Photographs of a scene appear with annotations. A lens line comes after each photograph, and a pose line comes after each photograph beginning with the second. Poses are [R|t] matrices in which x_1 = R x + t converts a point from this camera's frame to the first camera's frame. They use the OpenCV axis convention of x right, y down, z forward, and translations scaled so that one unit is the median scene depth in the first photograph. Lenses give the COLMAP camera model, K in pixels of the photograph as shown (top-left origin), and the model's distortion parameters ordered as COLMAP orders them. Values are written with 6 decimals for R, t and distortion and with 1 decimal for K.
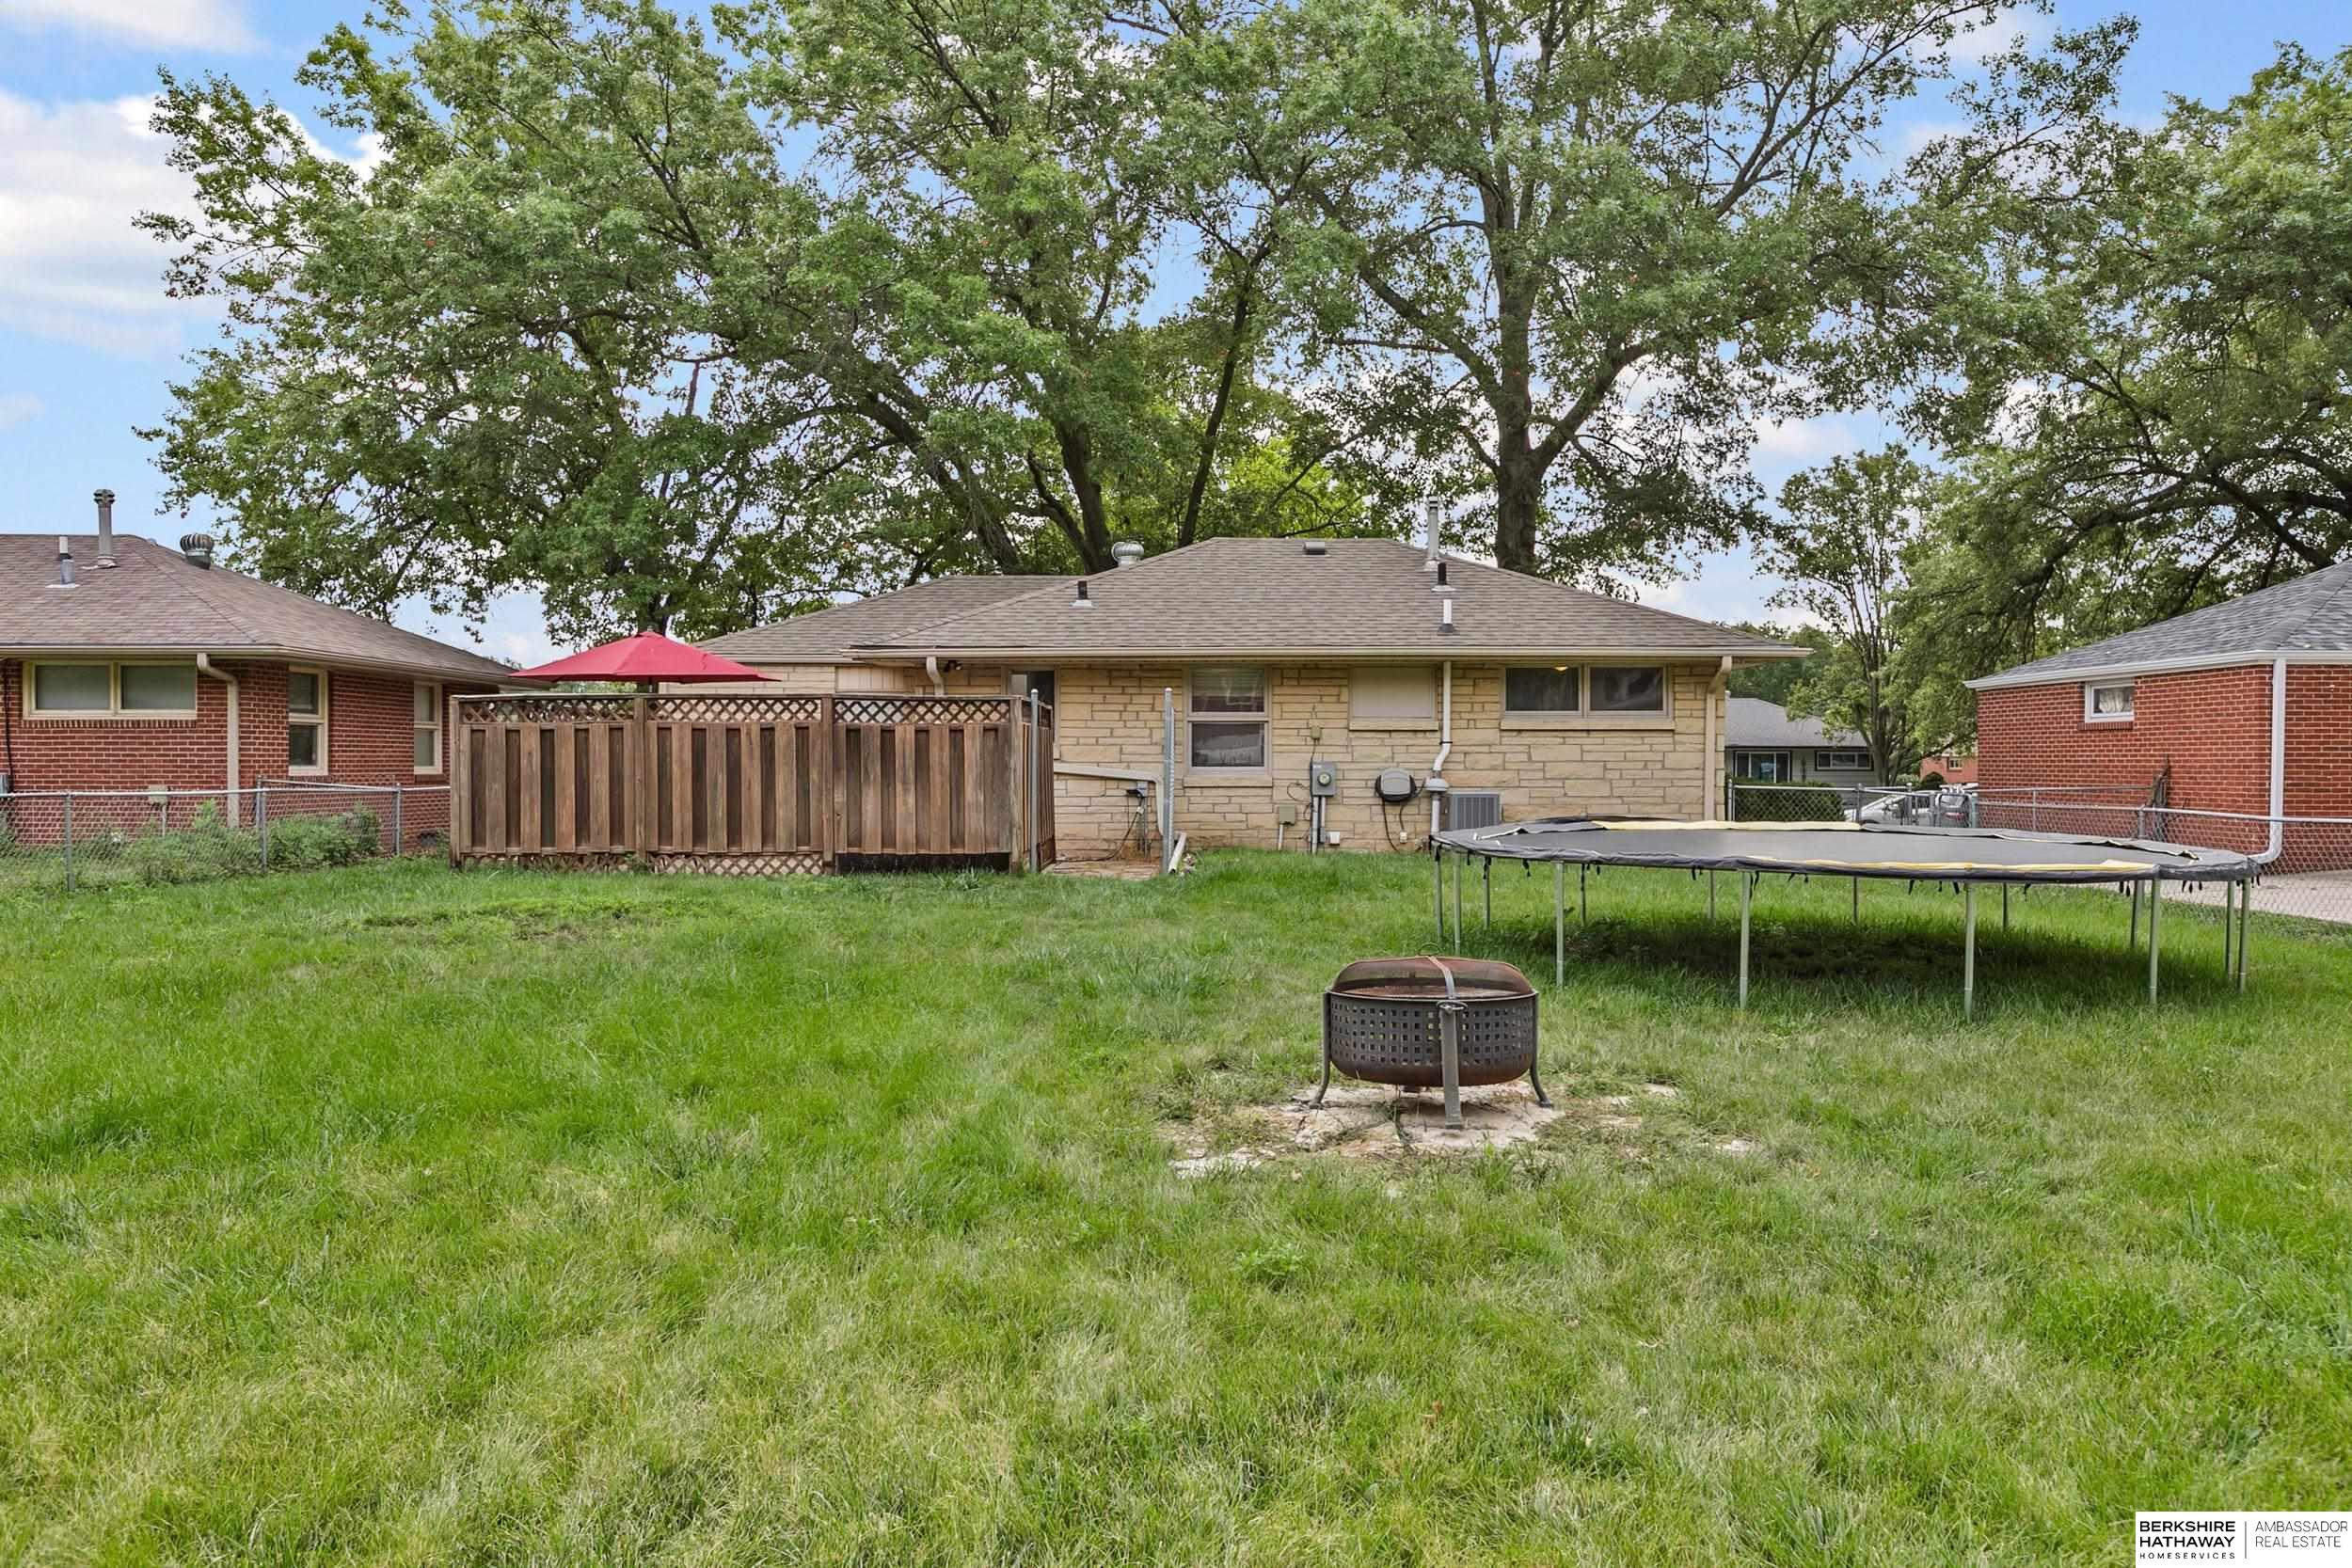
lens RADIAL K [[1699.2, 0, 1176.0], [0, 1699.2, 784.0], [0, 0, 1]] dist [-0.000576, 0.000830]
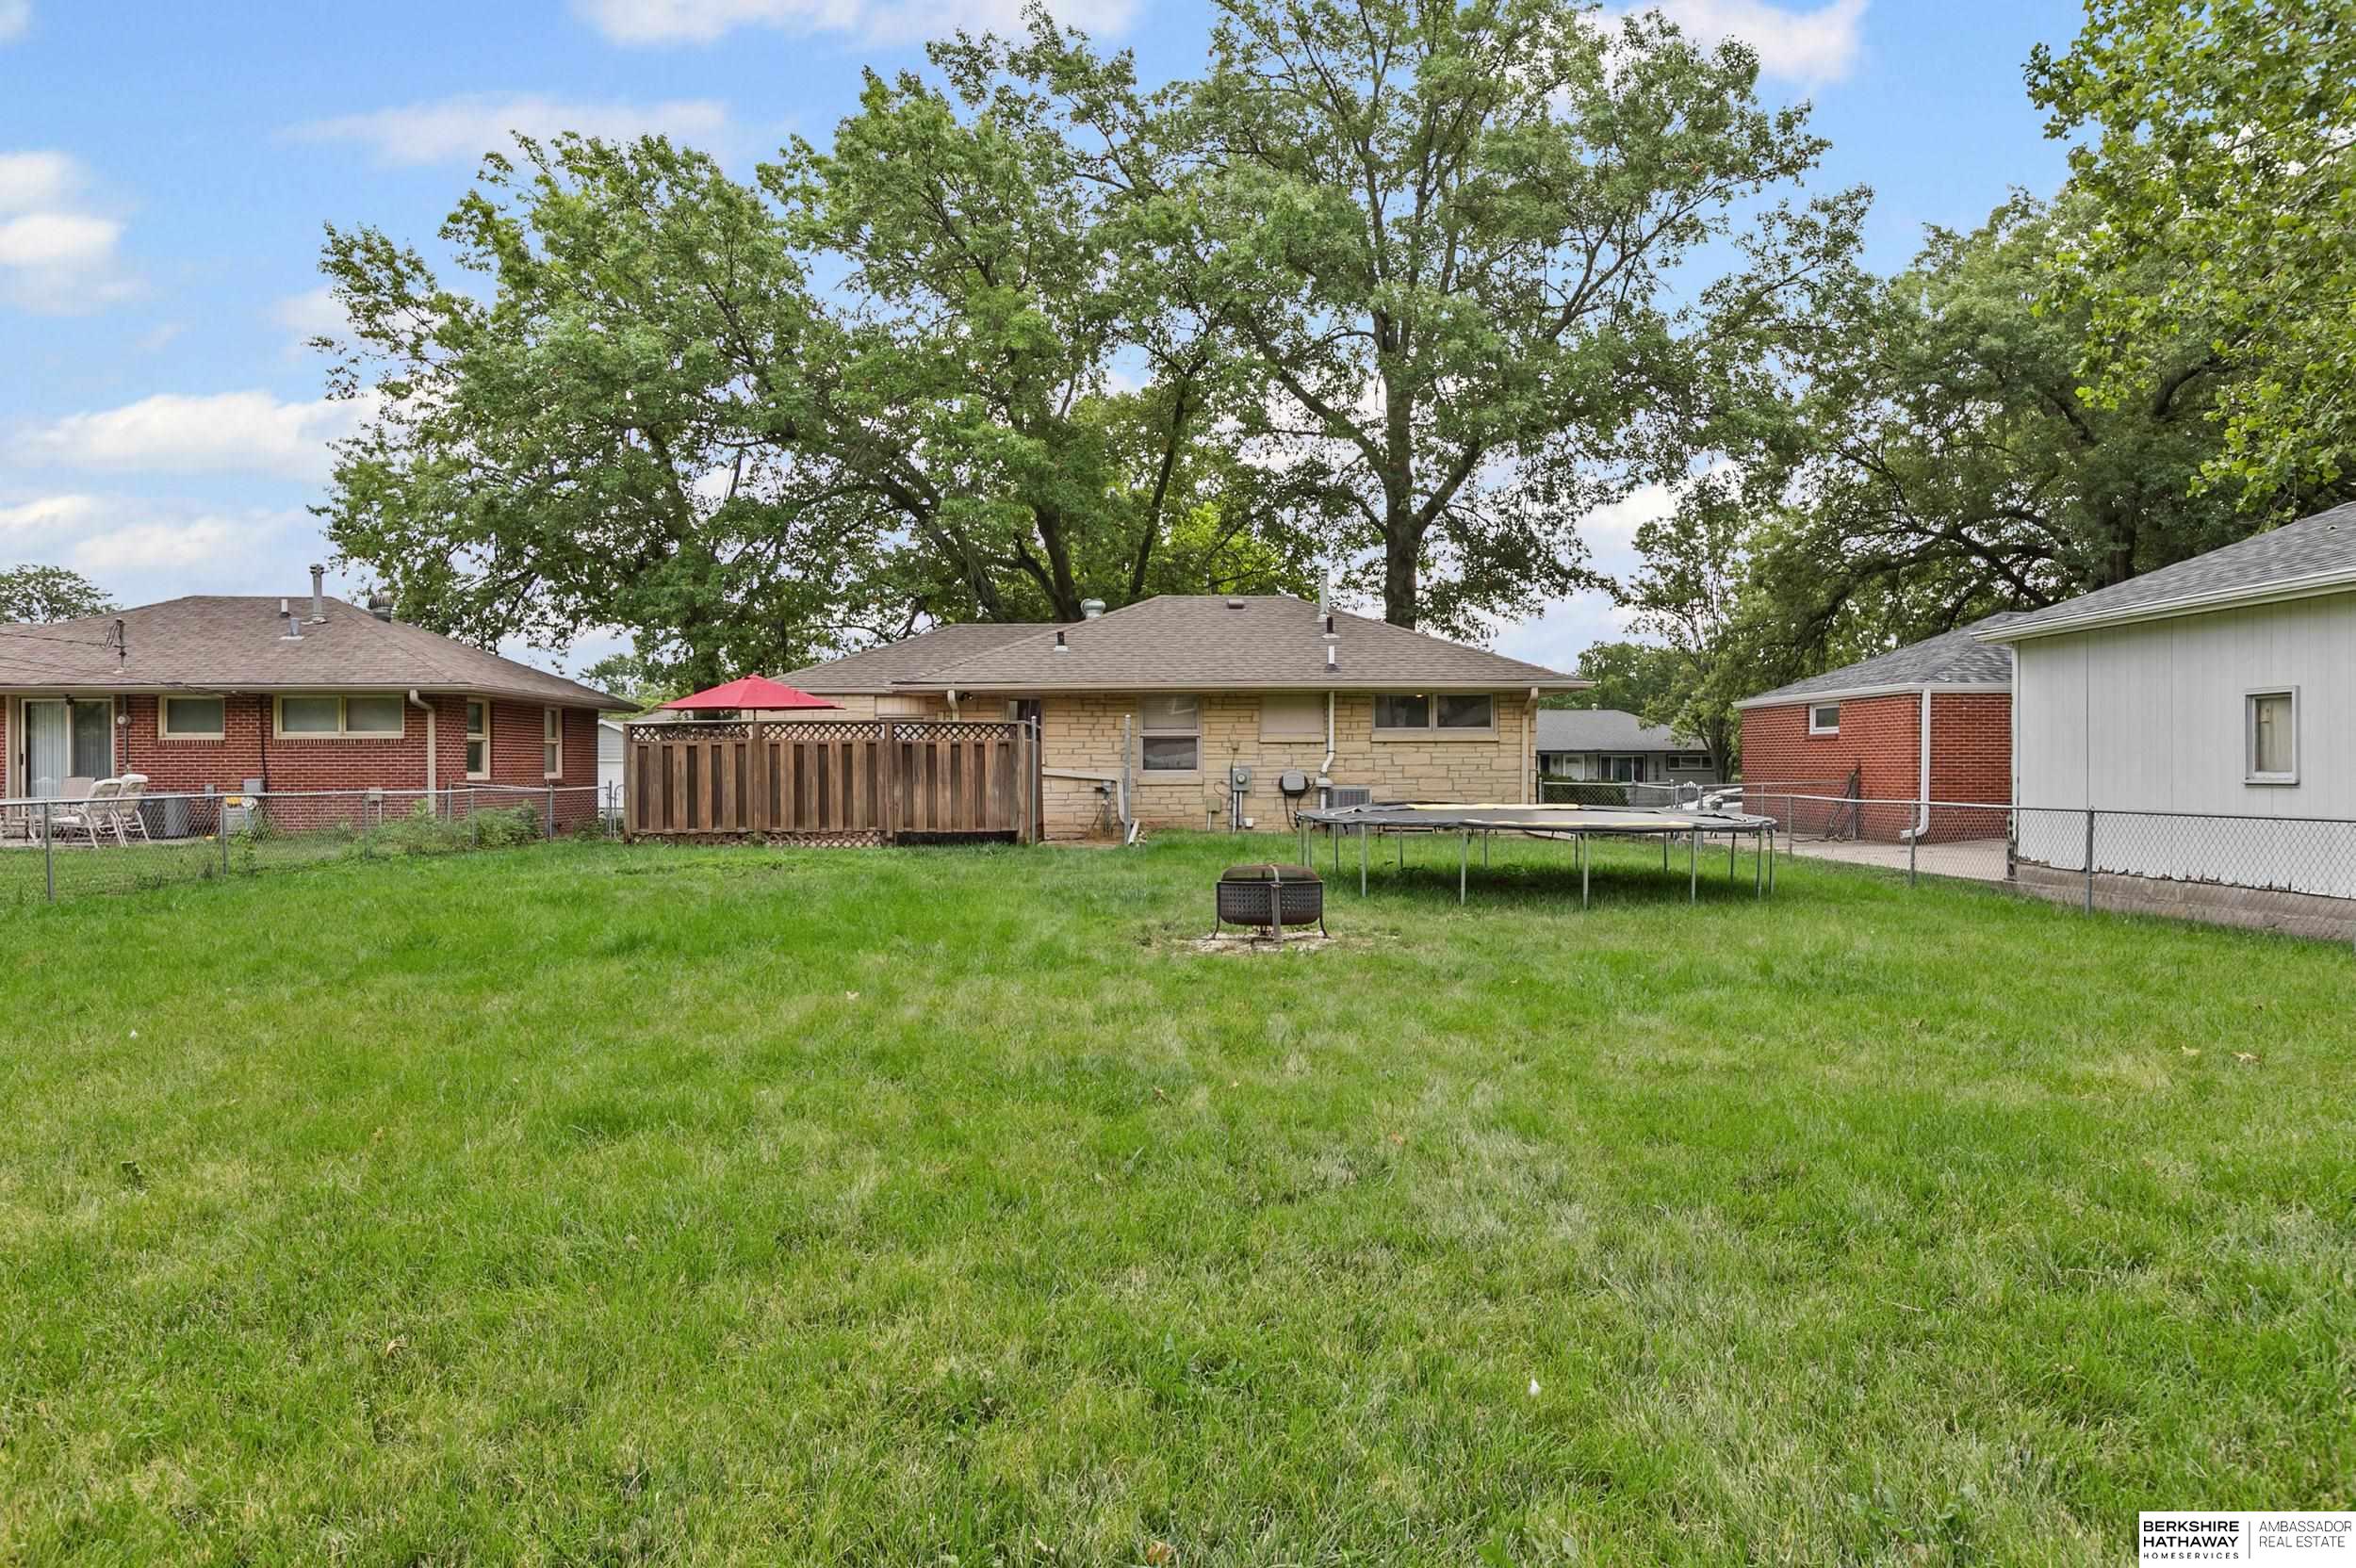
lens RADIAL K [[1561.8, 0, 1241.7], [0, 1561.8, 777.2], [0, 0, 1]] dist [-0.020790, 0.000611]
pose [[0.997176, -0.004845, 0.074939, -0.004650], [0.005249, 0.999973, -0.005194, 0.001843], [-0.074912, 0.005572, 0.997175, -0.191191]]
